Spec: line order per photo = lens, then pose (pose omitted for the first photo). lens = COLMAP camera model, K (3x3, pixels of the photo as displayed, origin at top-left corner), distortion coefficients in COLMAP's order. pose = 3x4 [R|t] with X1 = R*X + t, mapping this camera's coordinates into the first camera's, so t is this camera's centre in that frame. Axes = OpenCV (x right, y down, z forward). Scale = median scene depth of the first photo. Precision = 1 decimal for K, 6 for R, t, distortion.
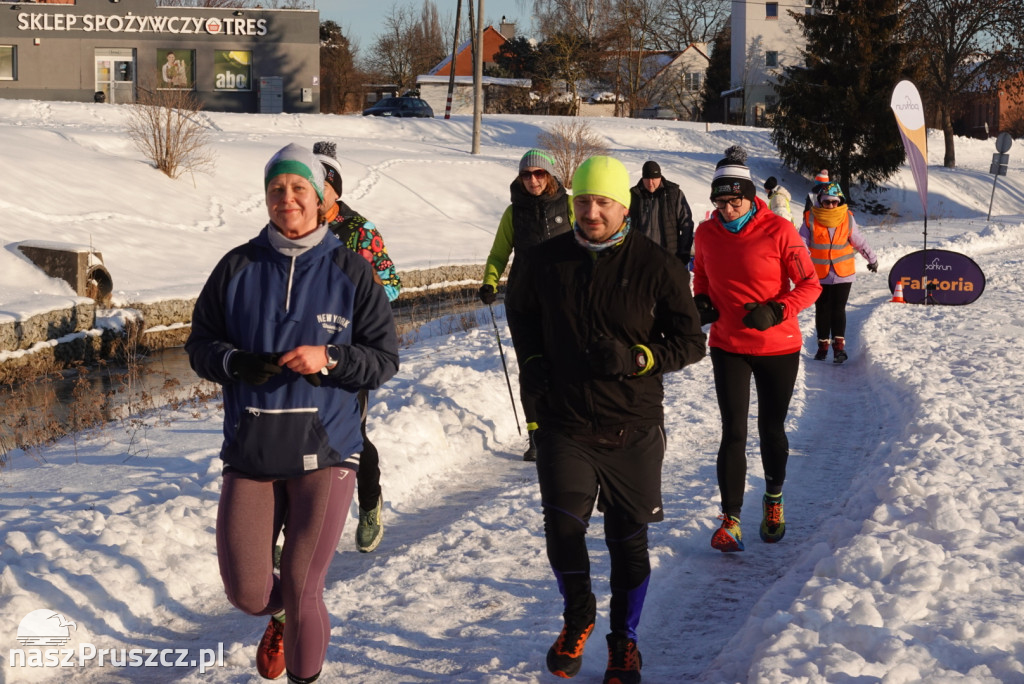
lens RADIAL K [[2698.6, 0, 497.6], [0, 2698.6, 343.6], [0, 0, 1]] dist [-0.006371, 0.230117]
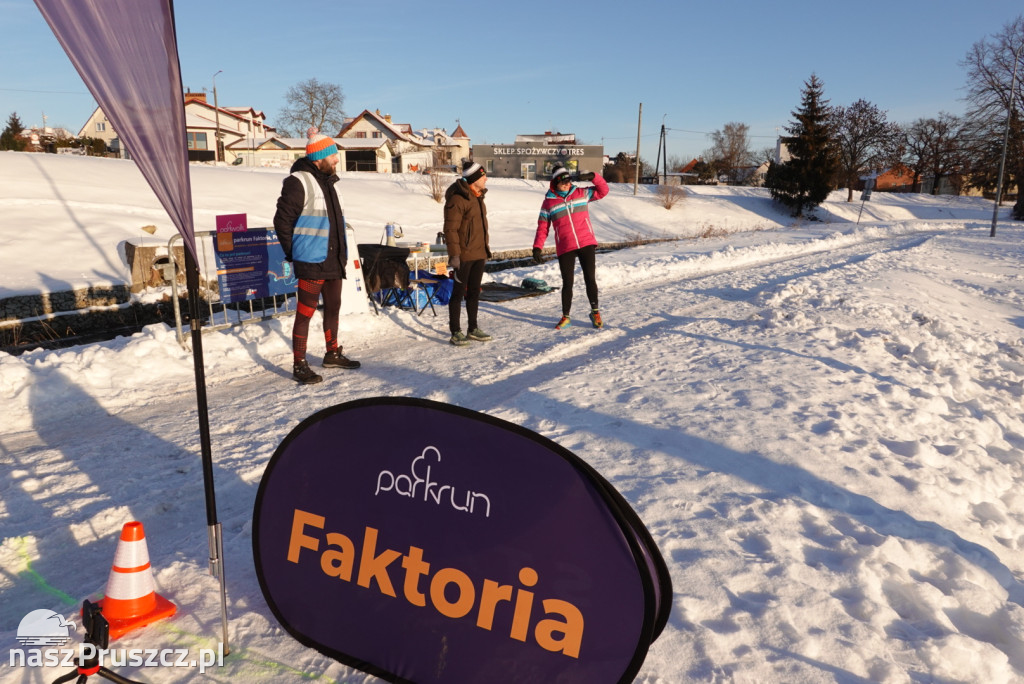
lens RADIAL K [[608.4, 0, 512.1], [0, 608.4, 342.3], [0, 0, 1]] dist [0.003029, 0.000469]
pose [[0.943619, 0.066084, -0.324371, 0.078555], [-0.015593, 0.987657, 0.155855, -0.020447], [0.330666, -0.142010, 0.933002, 0.409390]]
